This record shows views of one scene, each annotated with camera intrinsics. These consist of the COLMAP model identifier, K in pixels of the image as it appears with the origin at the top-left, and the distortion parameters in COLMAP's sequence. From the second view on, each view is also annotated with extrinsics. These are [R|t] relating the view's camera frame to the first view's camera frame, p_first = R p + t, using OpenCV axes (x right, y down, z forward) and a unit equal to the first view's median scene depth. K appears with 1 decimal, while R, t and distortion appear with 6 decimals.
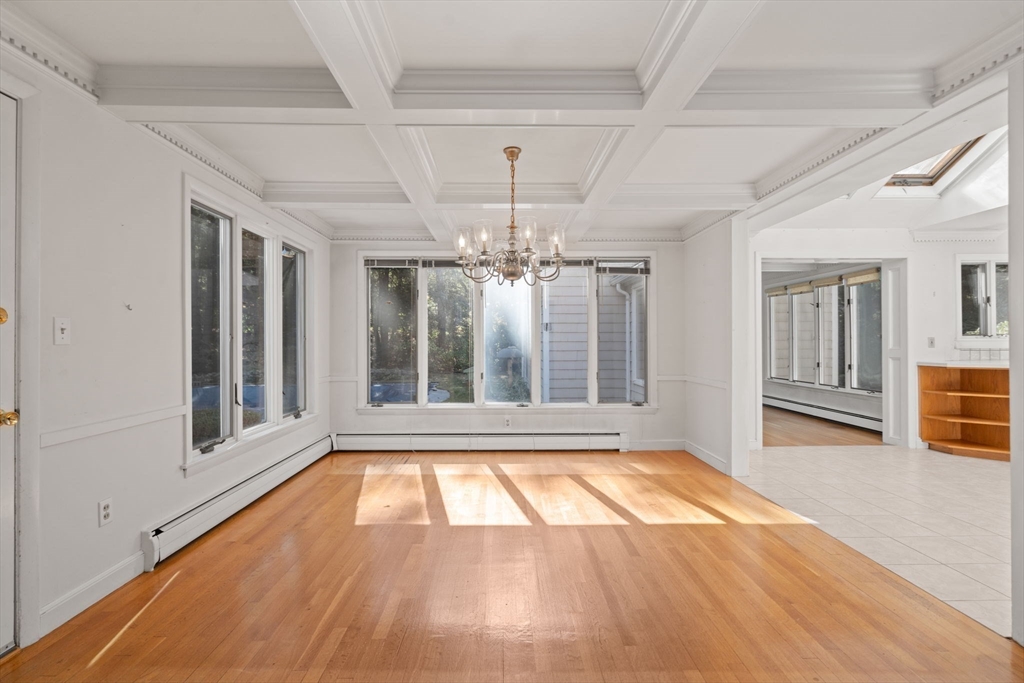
lens RADIAL K [[459.8, 0, 505.1], [0, 459.8, 341.1], [0, 0, 1]] dist [-0.002221, -0.000049]
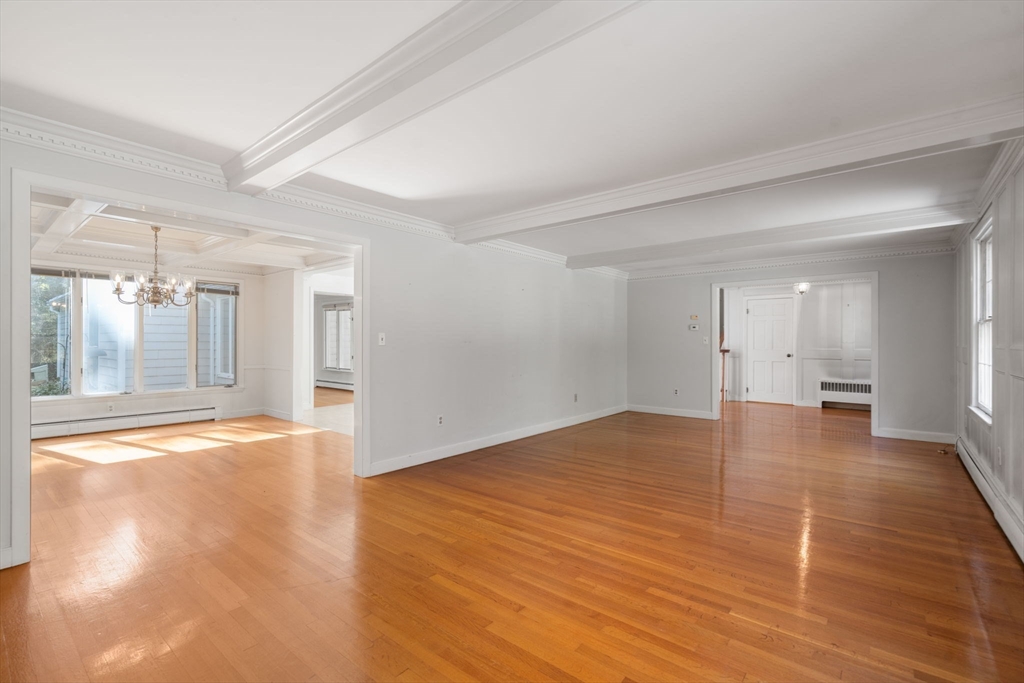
lens RADIAL K [[459.8, 0, 505.1], [0, 459.8, 341.1], [0, 0, 1]] dist [-0.002221, -0.000049]
pose [[0.649651, 0.006157, 0.760208, -0.238657], [-0.006098, 0.999977, -0.002887, -0.003335], [-0.760208, -0.002760, 0.649674, -0.575835]]
